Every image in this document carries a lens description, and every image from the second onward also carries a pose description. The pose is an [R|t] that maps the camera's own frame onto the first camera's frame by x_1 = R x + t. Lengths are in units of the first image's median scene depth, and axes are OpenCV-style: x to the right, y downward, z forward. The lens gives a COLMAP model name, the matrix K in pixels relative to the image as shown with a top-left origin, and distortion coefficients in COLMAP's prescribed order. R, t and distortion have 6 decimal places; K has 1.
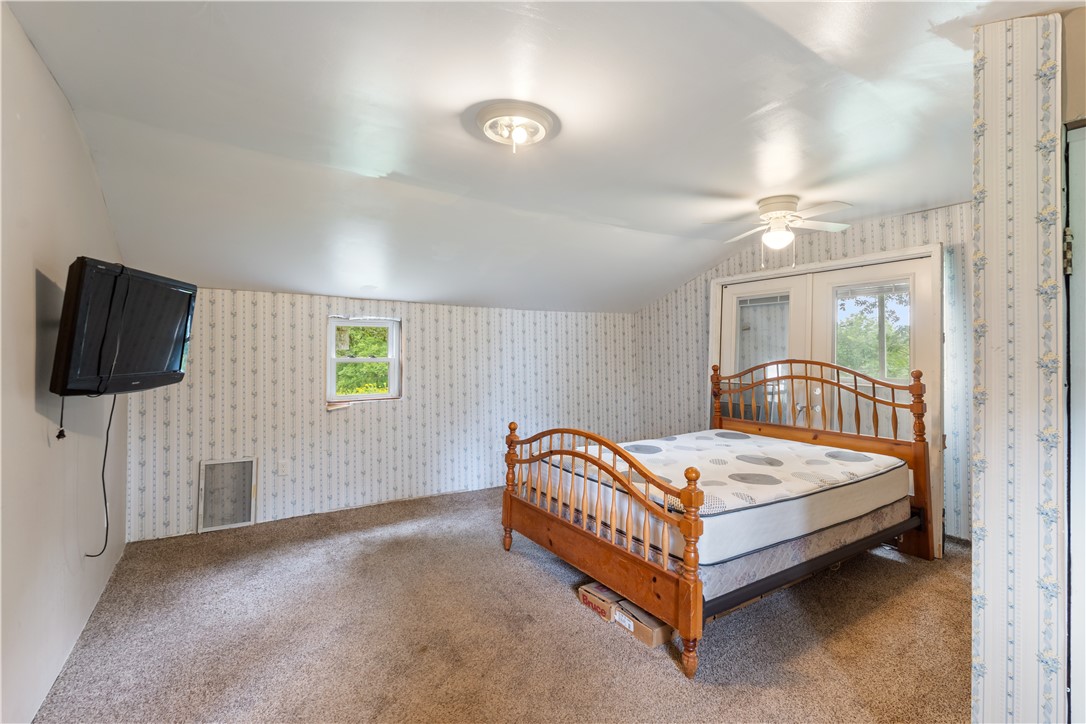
lens RADIAL K [[491.8, 0, 546.4], [0, 491.8, 345.0], [0, 0, 1]] dist [-0.001852, -0.000717]
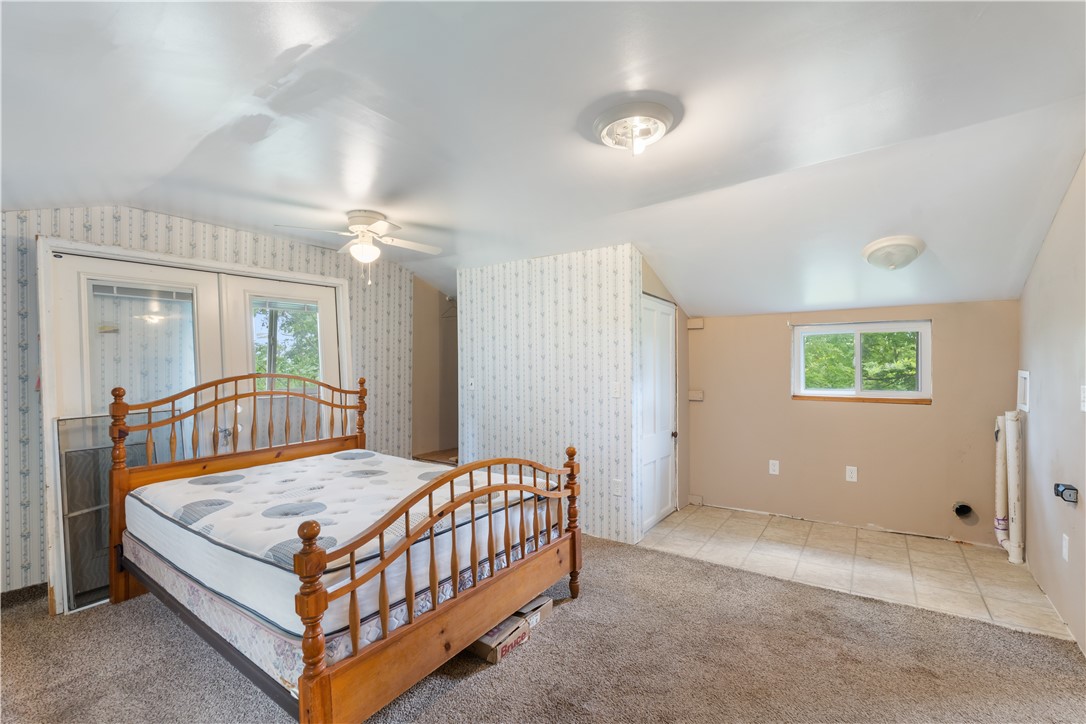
lens RADIAL K [[478.2, 0, 558.3], [0, 478.2, 364.6], [0, 0, 1]] dist [0.000729, -0.000054]
pose [[-0.387081, -0.005965, 0.922026, -0.565727], [-0.008704, 0.999958, 0.002816, 0.007134], [-0.922005, -0.006935, -0.387117, 0.956670]]
